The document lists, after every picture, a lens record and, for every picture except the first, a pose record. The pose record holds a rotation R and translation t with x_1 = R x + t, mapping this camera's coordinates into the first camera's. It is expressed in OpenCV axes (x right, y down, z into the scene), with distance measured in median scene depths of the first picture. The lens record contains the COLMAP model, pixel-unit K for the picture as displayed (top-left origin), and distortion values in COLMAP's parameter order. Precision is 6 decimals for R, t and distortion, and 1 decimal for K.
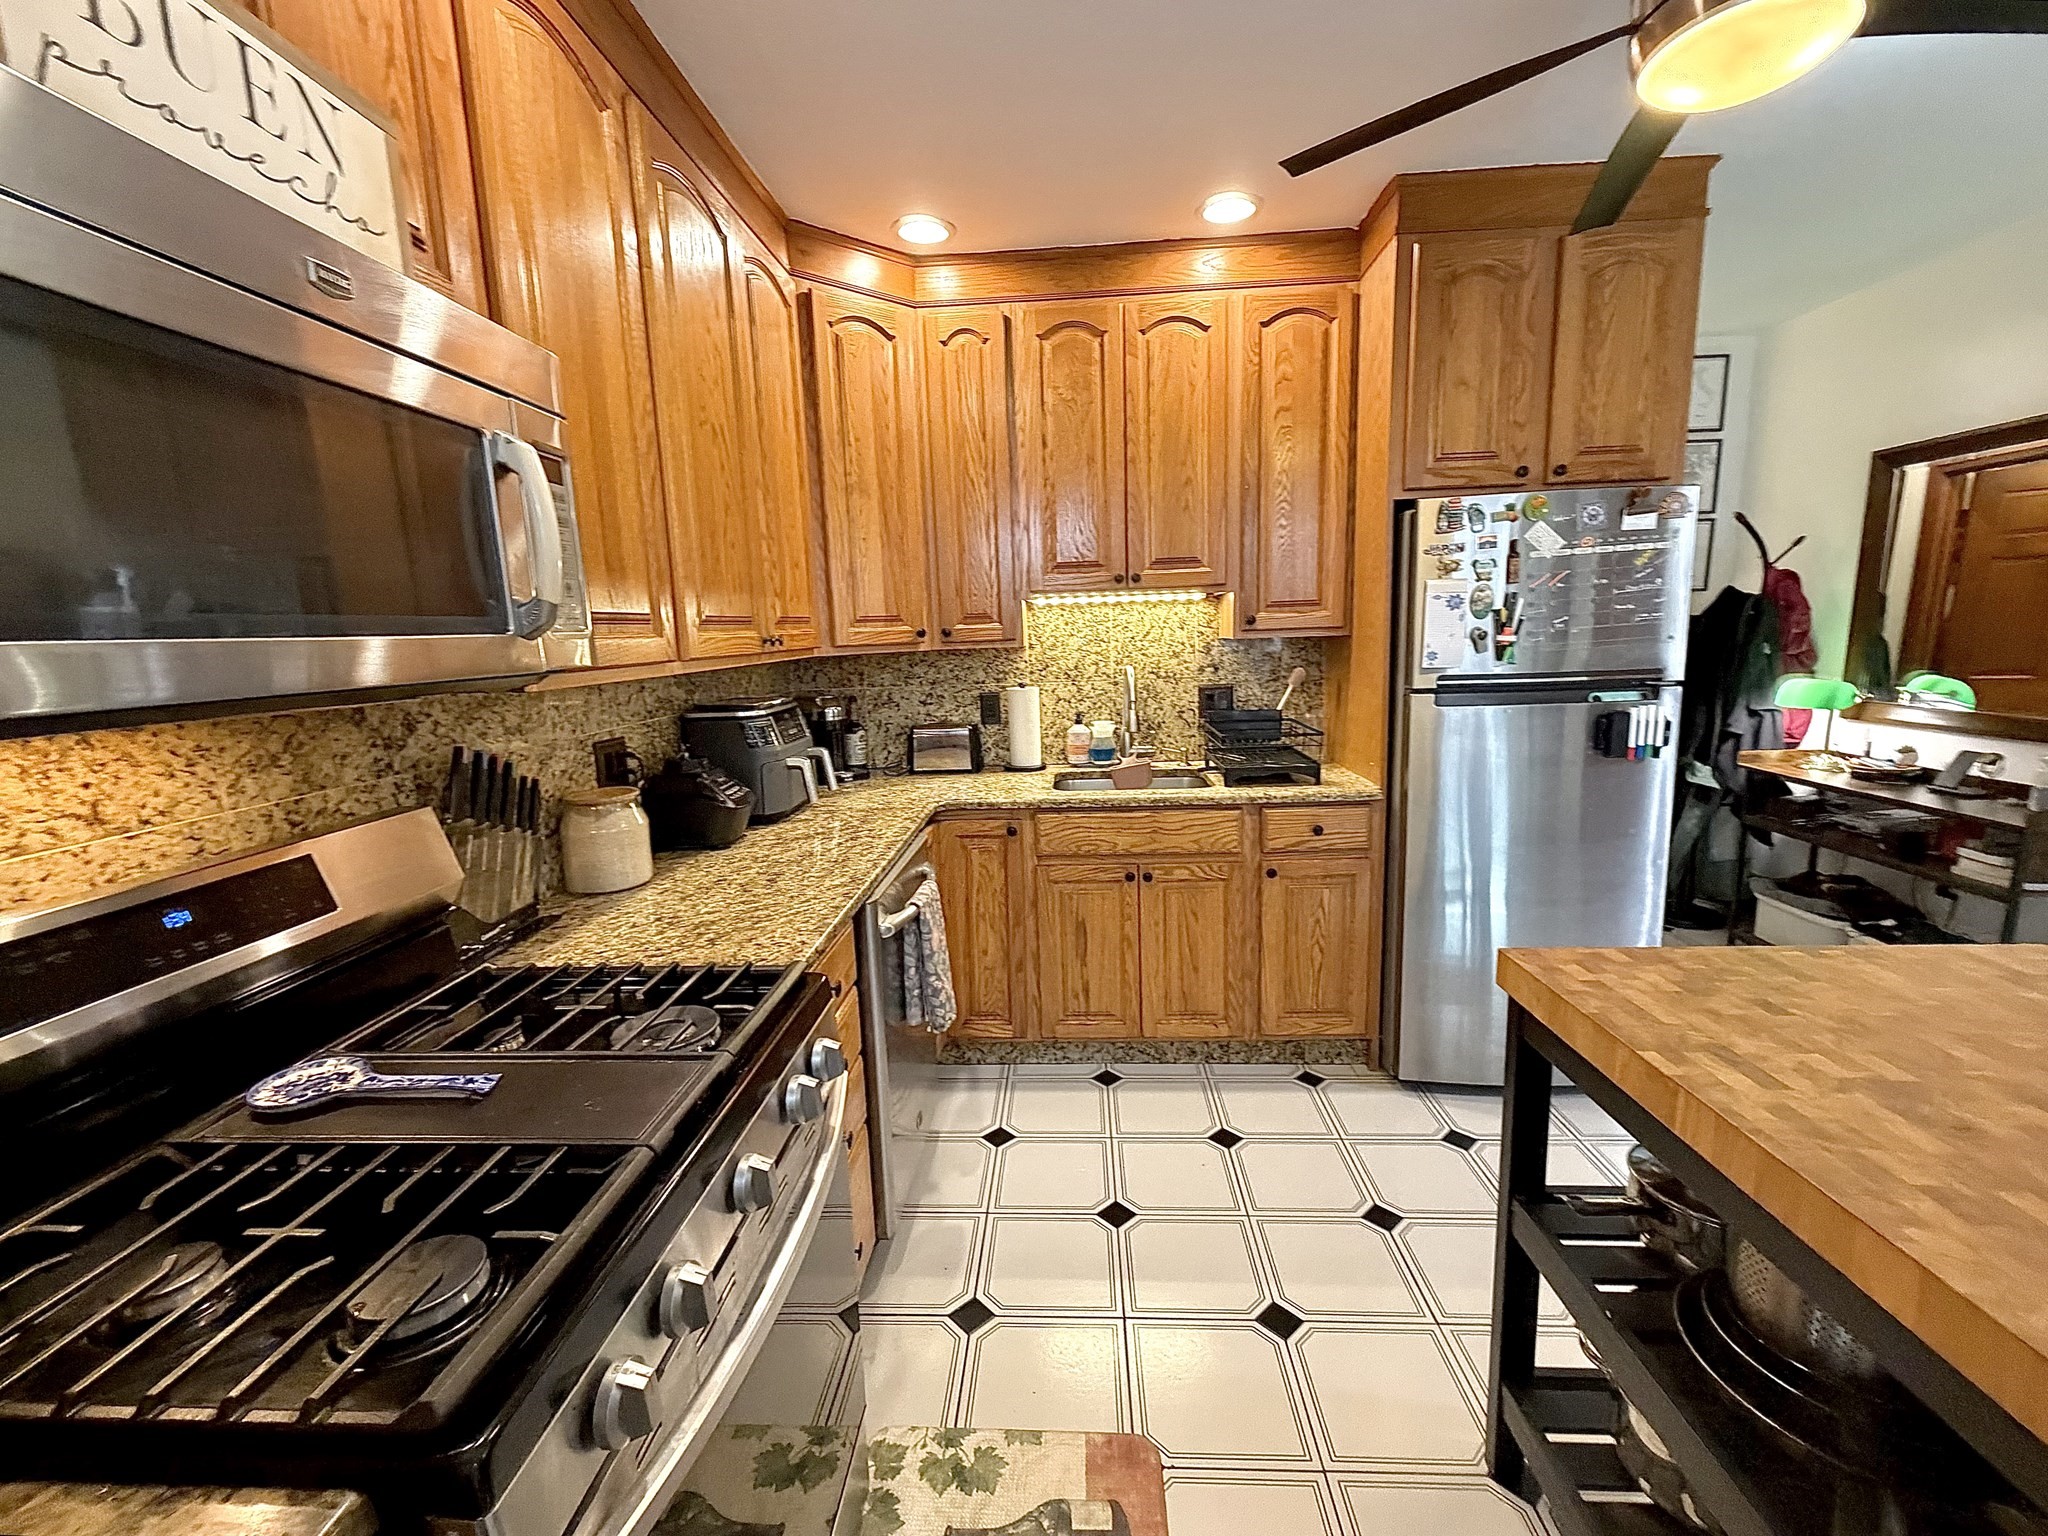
lens RADIAL K [[827.0, 0, 1024.0], [0, 827.0, 768.0], [0, 0, 1]] dist [0.000116, -0.000132]
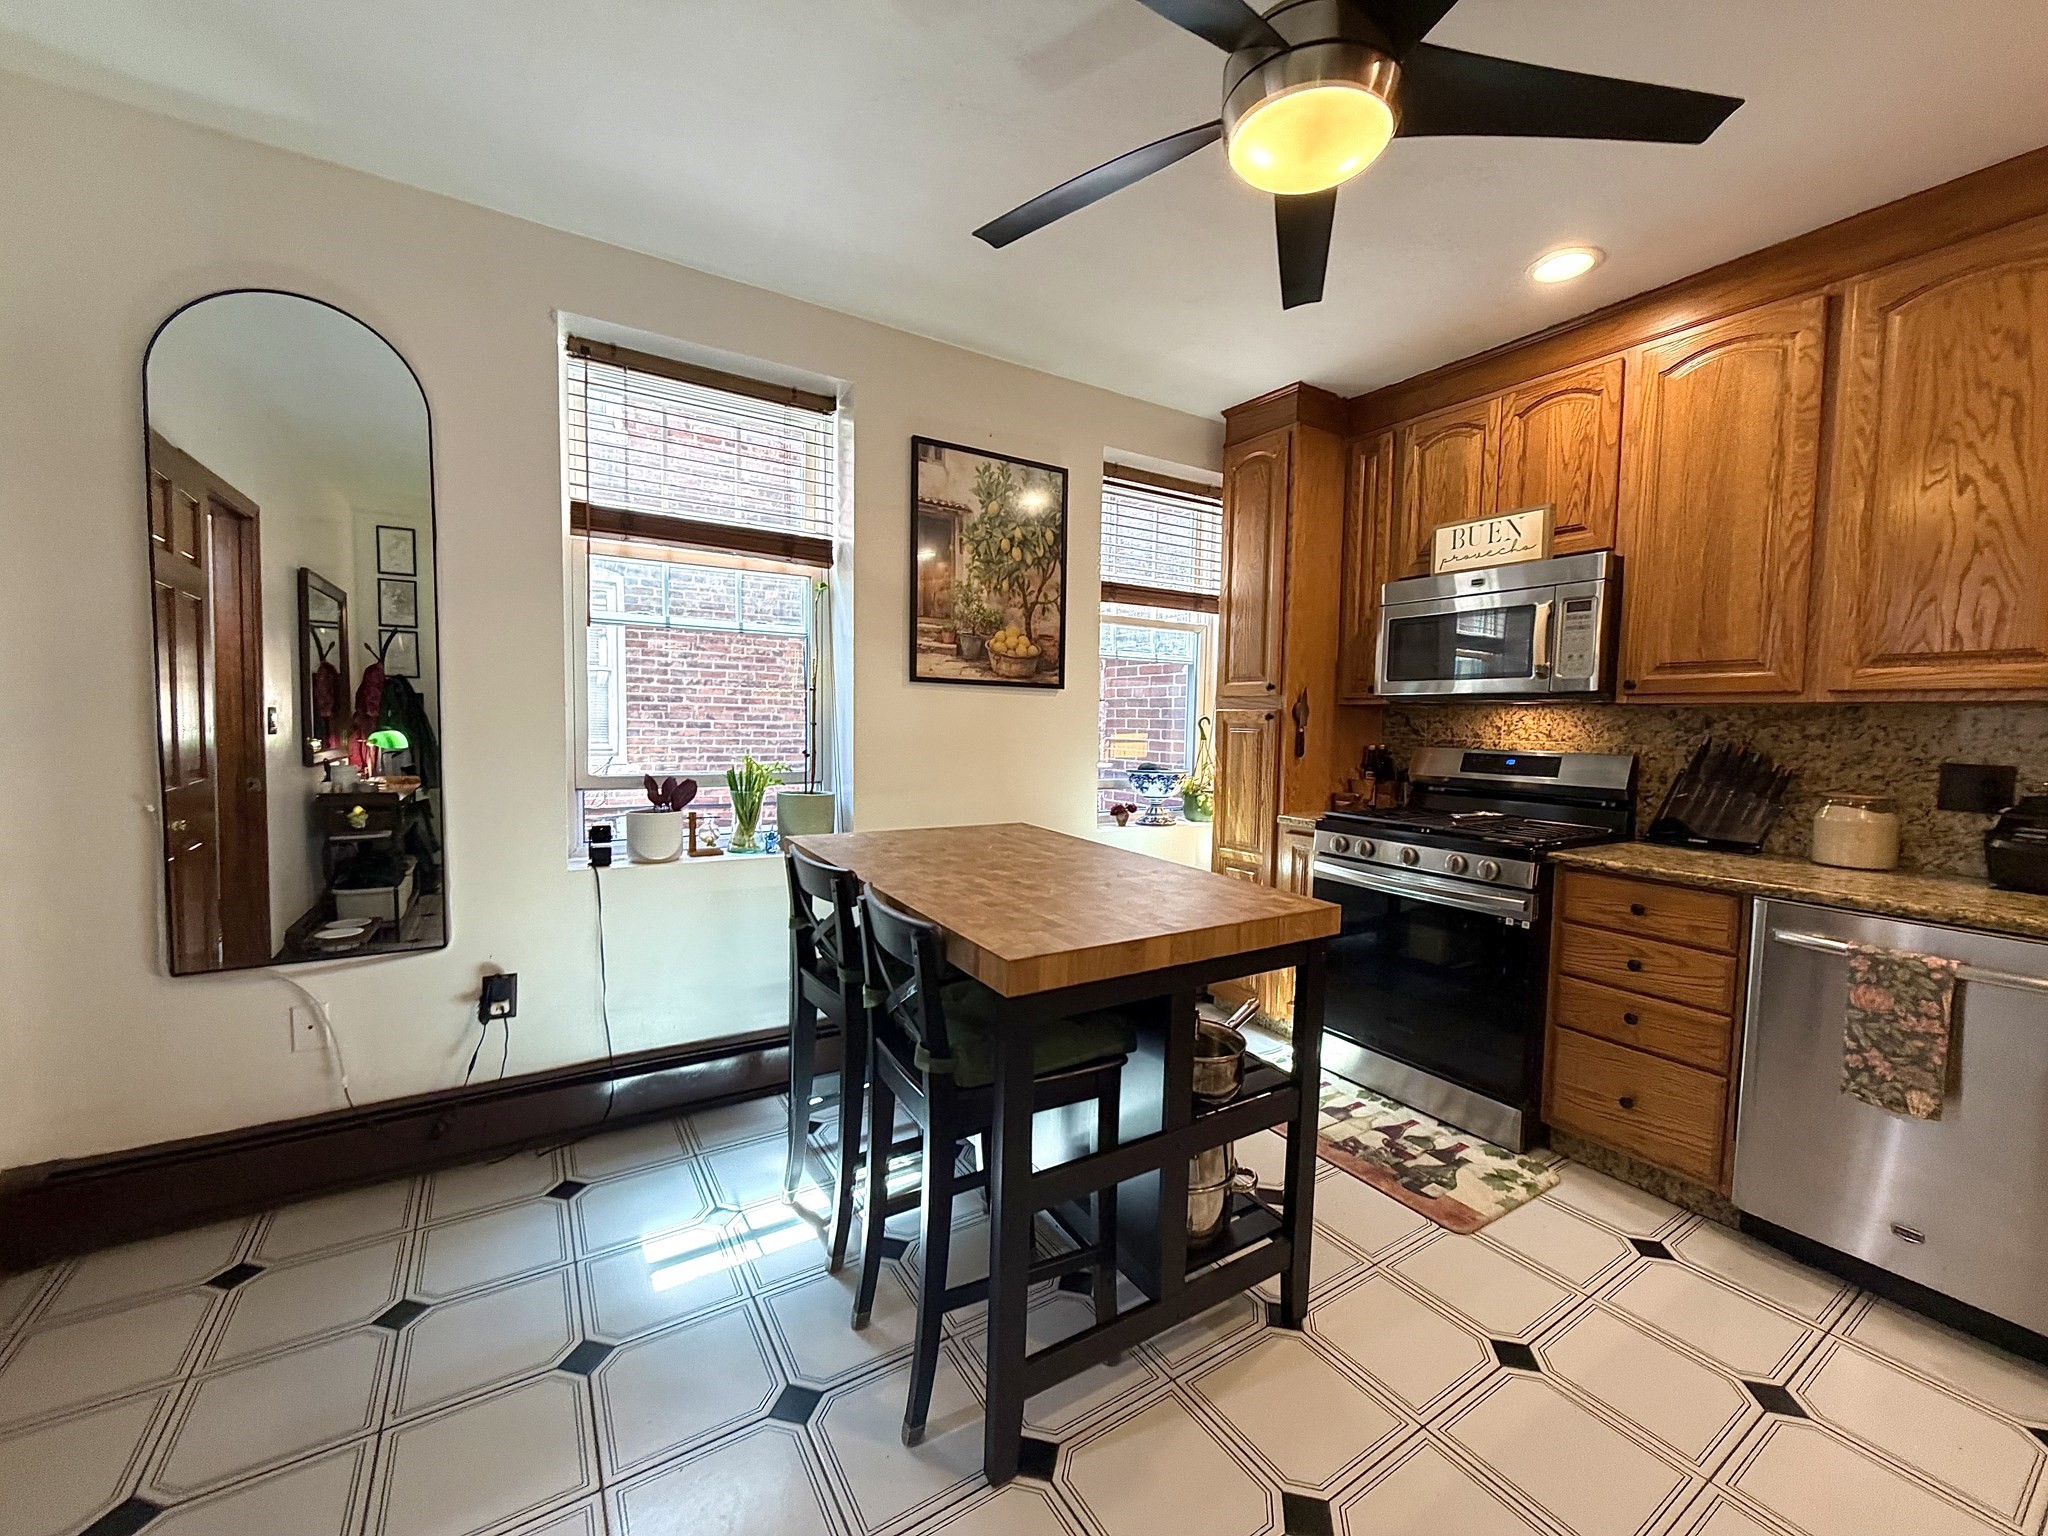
lens RADIAL K [[827.0, 0, 1024.0], [0, 827.0, 768.0], [0, 0, 1]] dist [0.000116, -0.000132]
pose [[-0.816913, 0.059395, -0.573695, 1.641589], [-0.079213, 0.973704, 0.213603, -0.231718], [0.571296, 0.219939, -0.790726, 1.617692]]
